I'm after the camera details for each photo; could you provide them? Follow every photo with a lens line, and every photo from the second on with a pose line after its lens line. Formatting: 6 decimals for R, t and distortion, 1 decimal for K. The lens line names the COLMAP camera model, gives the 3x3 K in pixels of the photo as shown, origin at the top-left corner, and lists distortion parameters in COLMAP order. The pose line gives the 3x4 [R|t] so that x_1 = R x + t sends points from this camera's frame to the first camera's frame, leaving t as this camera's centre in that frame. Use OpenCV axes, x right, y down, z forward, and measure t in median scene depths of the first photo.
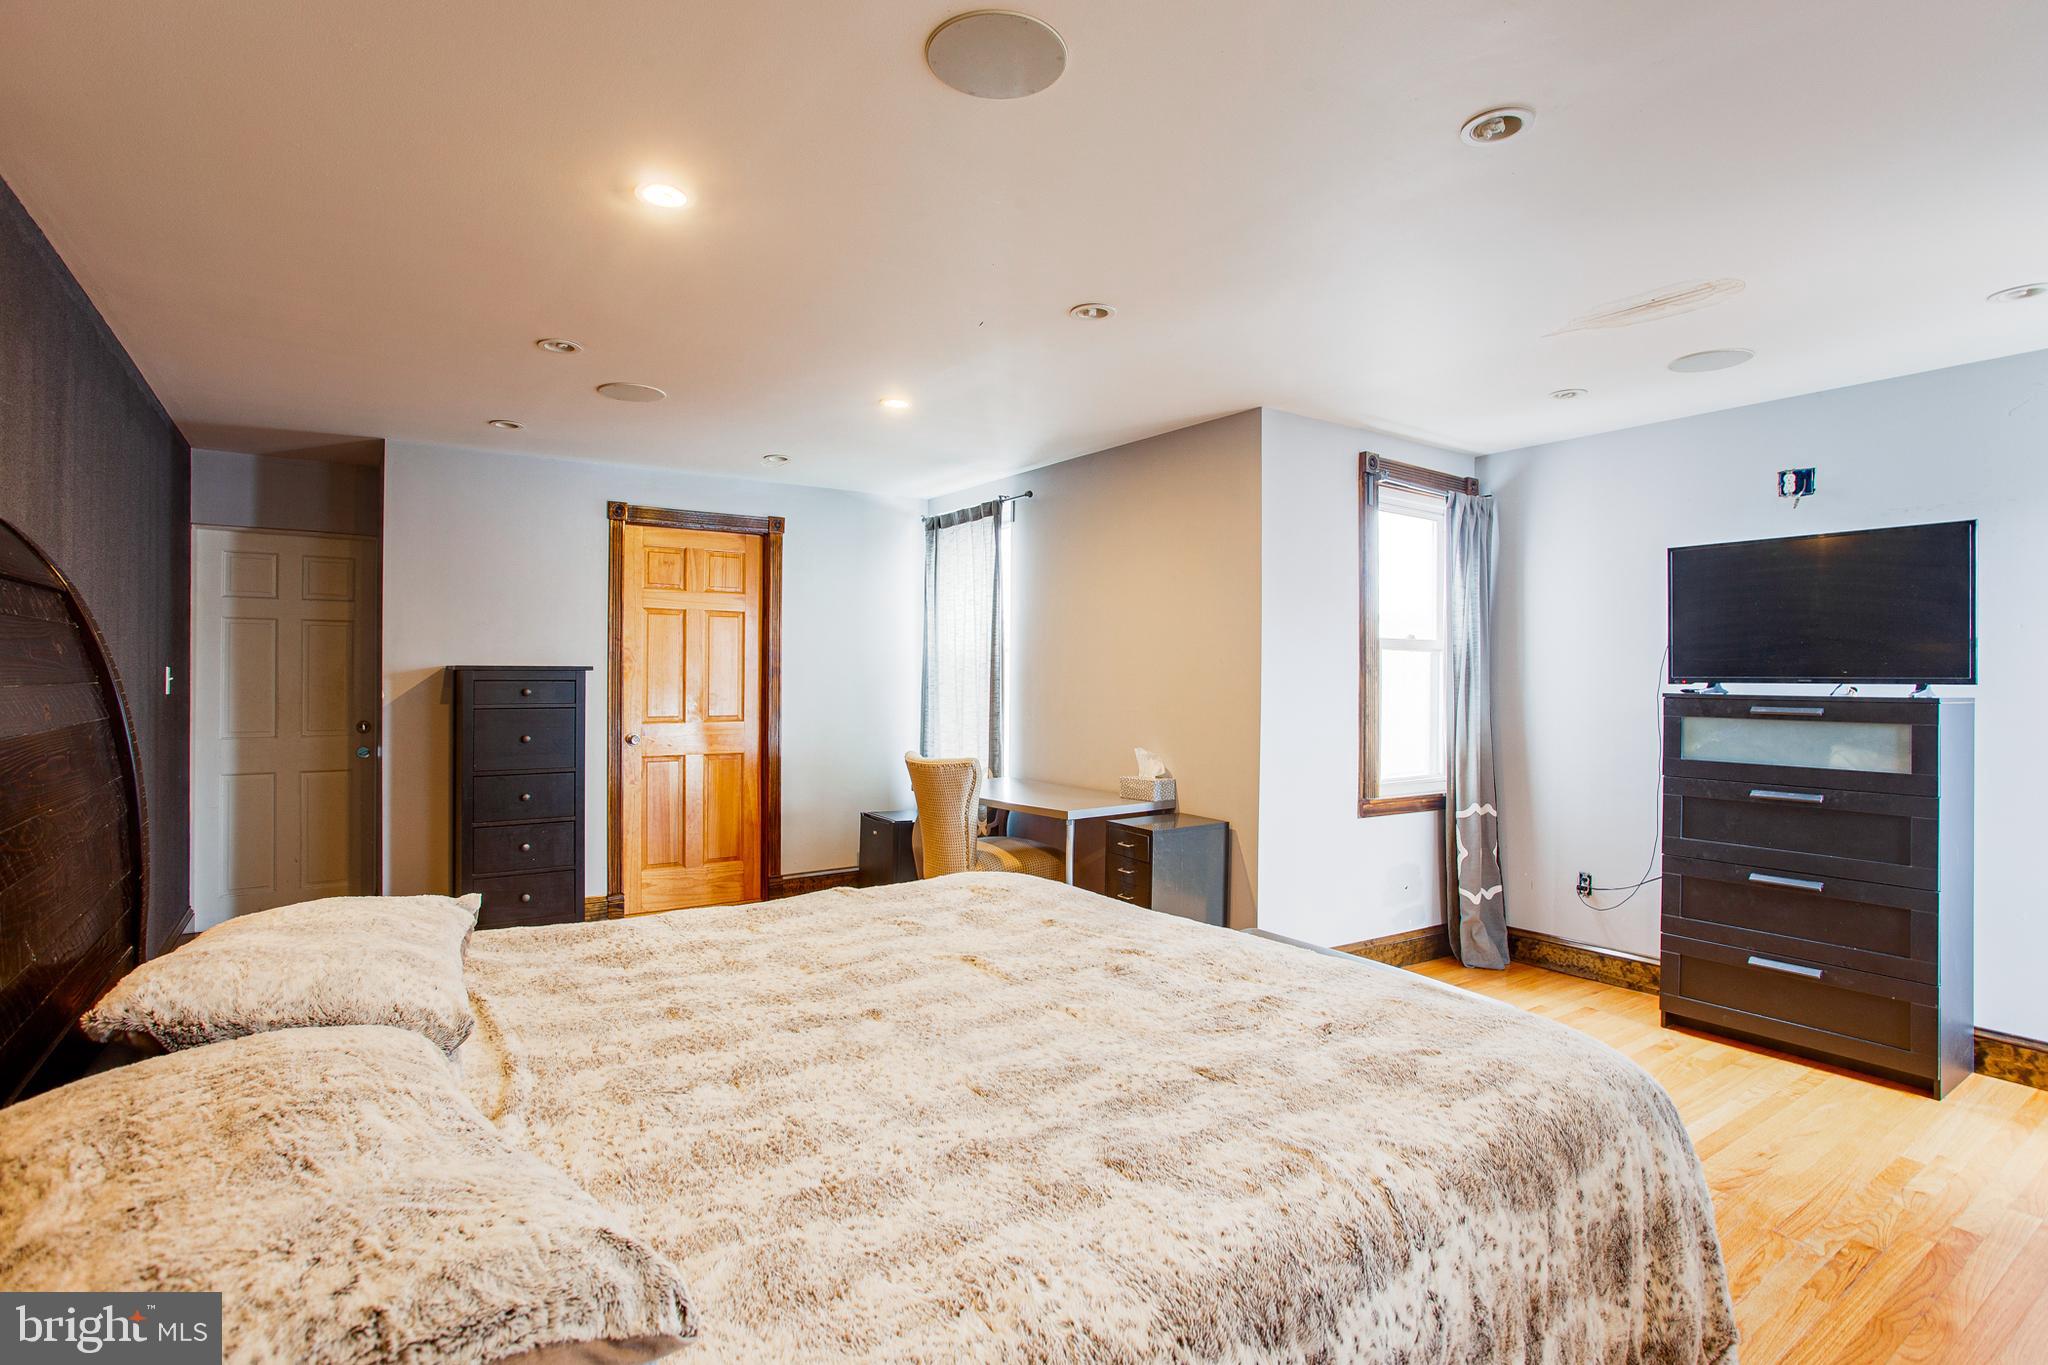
lens RADIAL K [[994.7, 0, 1021.6], [0, 994.7, 671.1], [0, 0, 1]] dist [-0.062969, 0.025625]
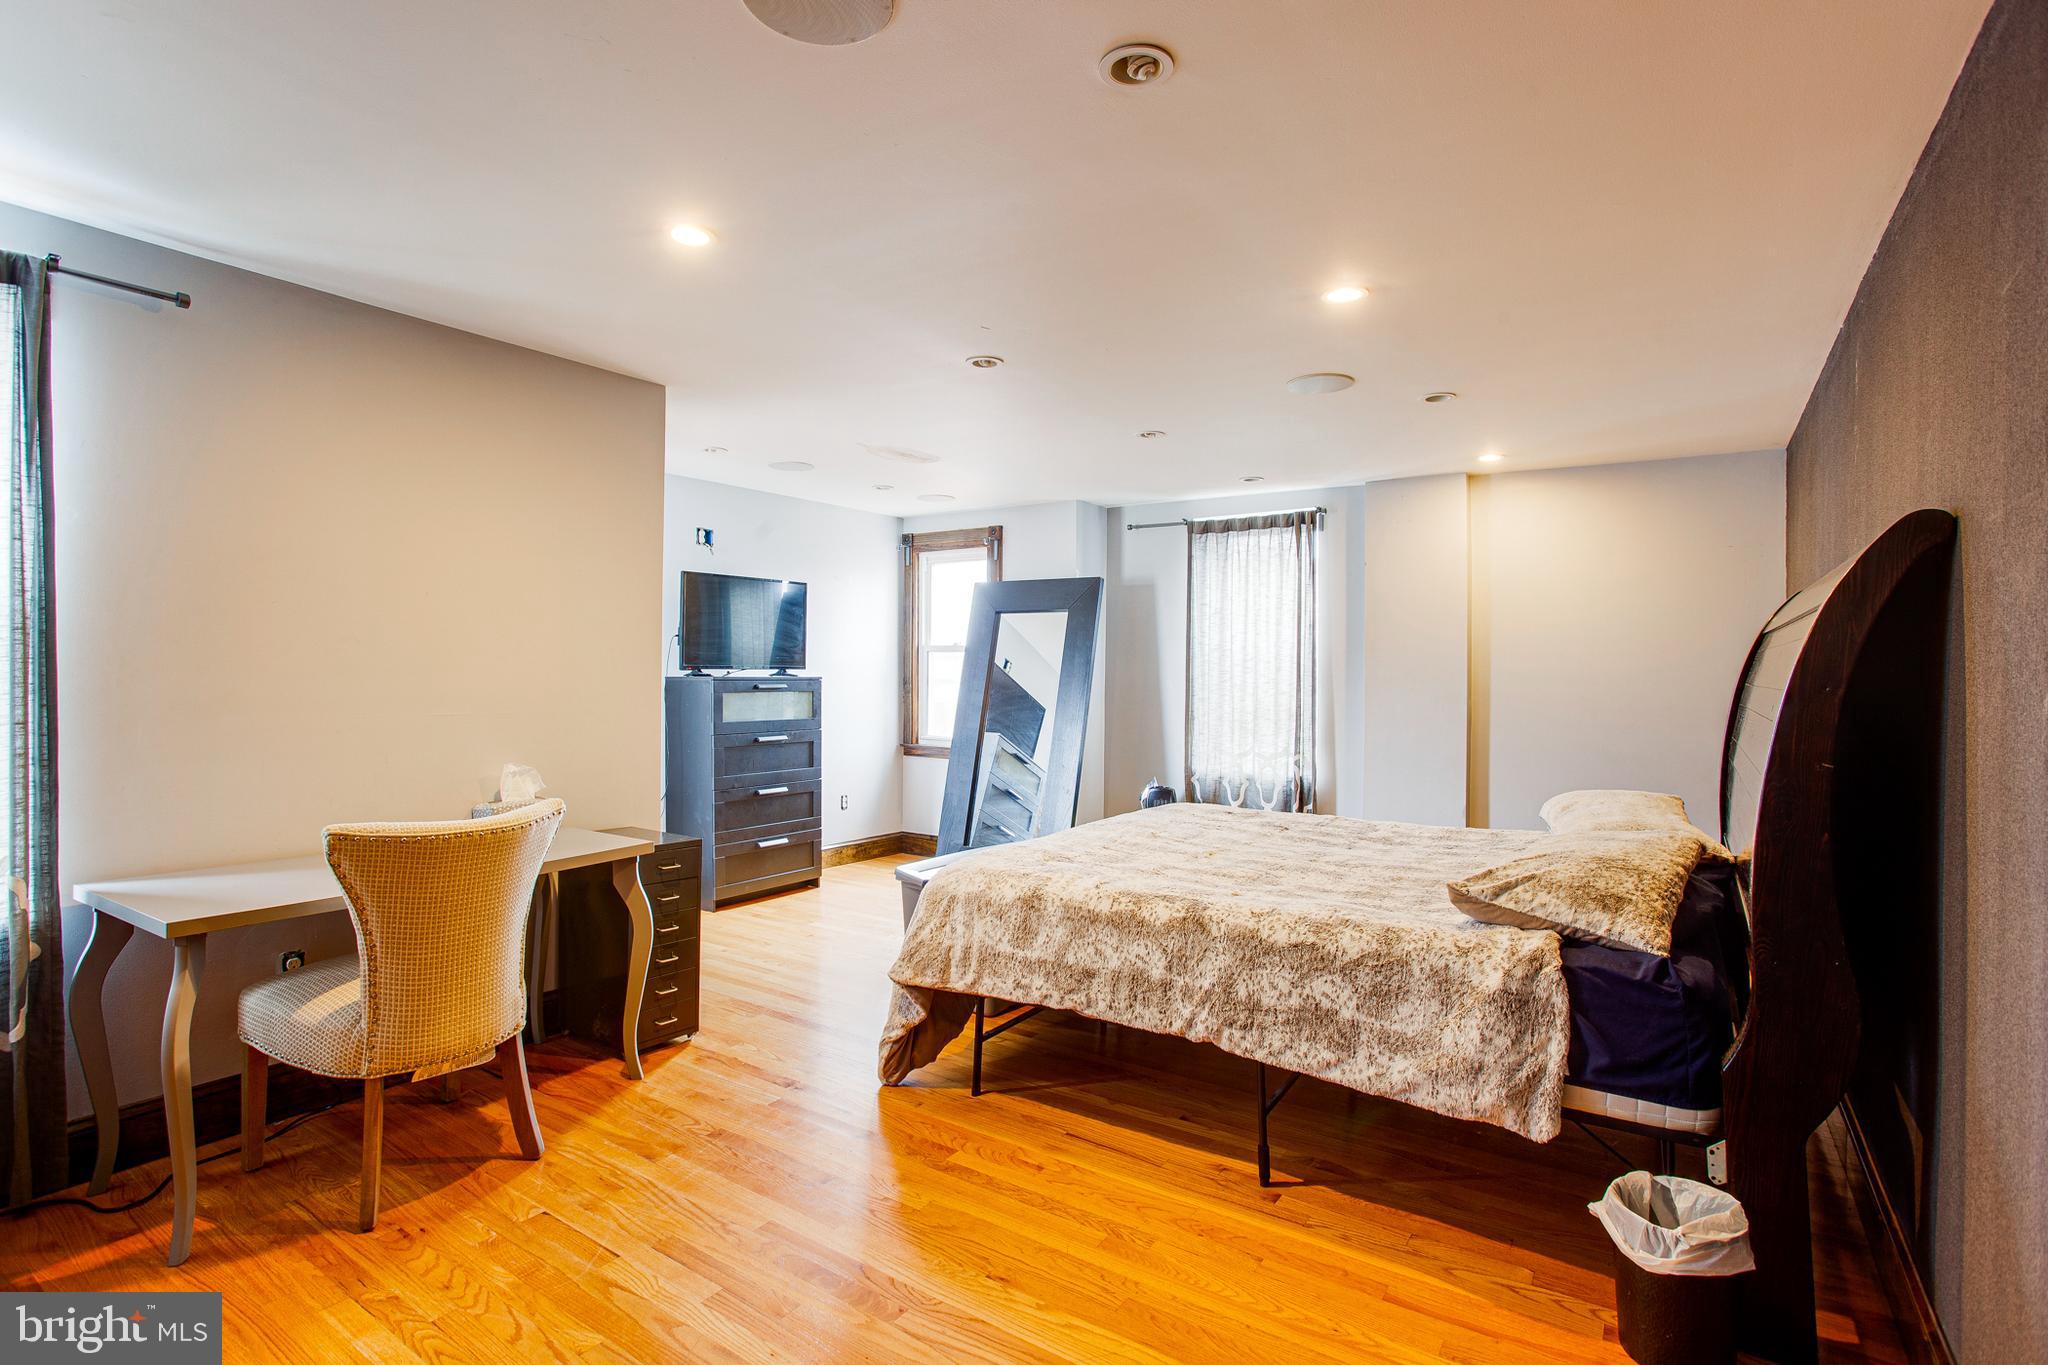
lens RADIAL K [[994.7, 0, 1021.6], [0, 994.7, 671.1], [0, 0, 1]] dist [-0.062969, 0.025625]
pose [[-0.370351, -0.014021, 0.928786, -0.858985], [-0.013840, 0.999858, 0.009575, -0.005817], [-0.928789, -0.009308, -0.370493, 1.144990]]
